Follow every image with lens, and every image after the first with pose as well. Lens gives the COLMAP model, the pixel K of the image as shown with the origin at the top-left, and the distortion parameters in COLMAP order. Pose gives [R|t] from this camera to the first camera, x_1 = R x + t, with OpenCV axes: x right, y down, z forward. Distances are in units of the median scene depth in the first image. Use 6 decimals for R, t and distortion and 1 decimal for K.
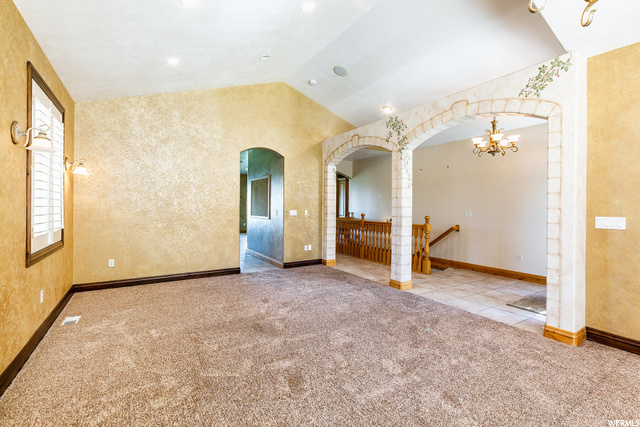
lens RADIAL K [[294.2, 0, 326.5], [0, 294.2, 207.2], [0, 0, 1]] dist [0.000982, 0.000290]
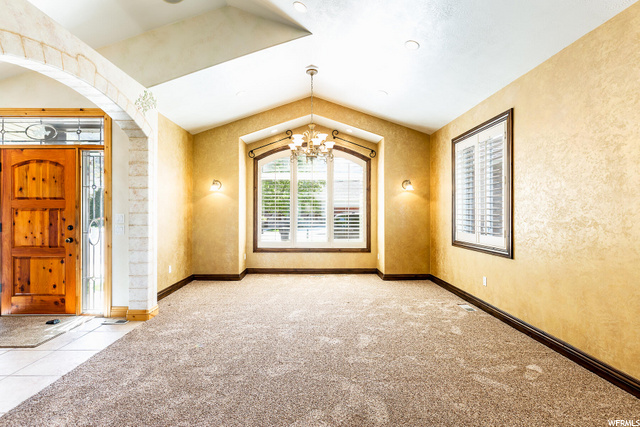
lens RADIAL K [[294.2, 0, 311.8], [0, 294.2, 212.7], [0, 0, 1]] dist [0.002780, 0.000625]
pose [[-0.839552, -0.008517, 0.543212, -0.291699], [-0.004470, 0.999952, 0.008770, -0.006102], [-0.543261, 0.004935, -0.839550, 1.035173]]
